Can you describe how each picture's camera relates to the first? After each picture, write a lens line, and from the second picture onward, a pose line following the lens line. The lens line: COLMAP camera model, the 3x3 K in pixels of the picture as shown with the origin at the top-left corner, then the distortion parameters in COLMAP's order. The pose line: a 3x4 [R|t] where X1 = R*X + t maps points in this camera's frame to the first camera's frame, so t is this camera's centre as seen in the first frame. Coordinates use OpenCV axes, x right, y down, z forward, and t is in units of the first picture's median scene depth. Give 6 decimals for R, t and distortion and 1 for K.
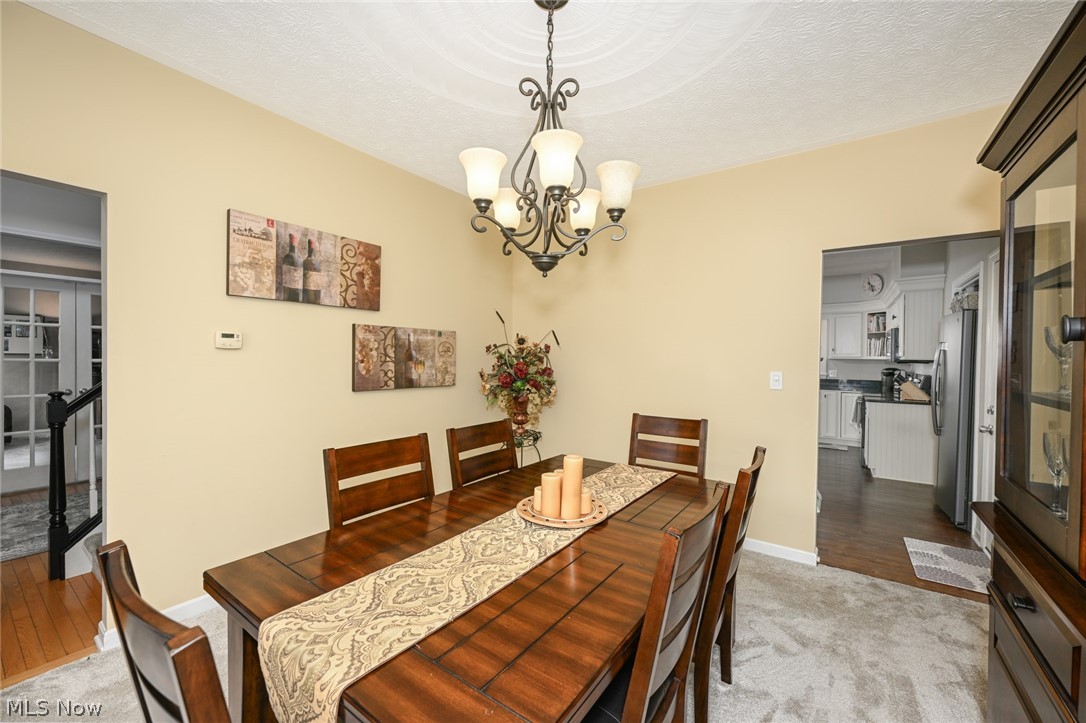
lens RADIAL K [[429.7, 0, 539.4], [0, 429.7, 356.3], [0, 0, 1]] dist [-0.002573, -0.000105]
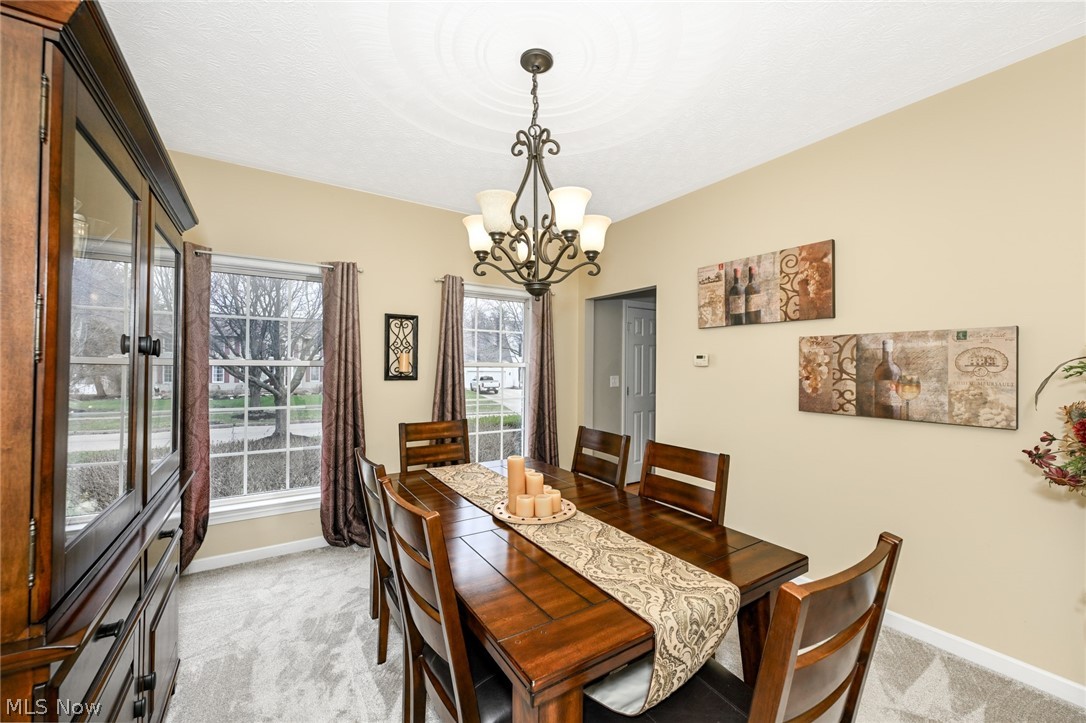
lens RADIAL K [[429.7, 0, 544.5], [0, 429.7, 370.1], [0, 0, 1]] dist [-0.002573, -0.000105]
pose [[-0.376371, 0.004981, -0.926455, 0.644604], [-0.002146, 0.999978, 0.006248, -0.009327], [0.926466, 0.004340, -0.376353, 0.855243]]
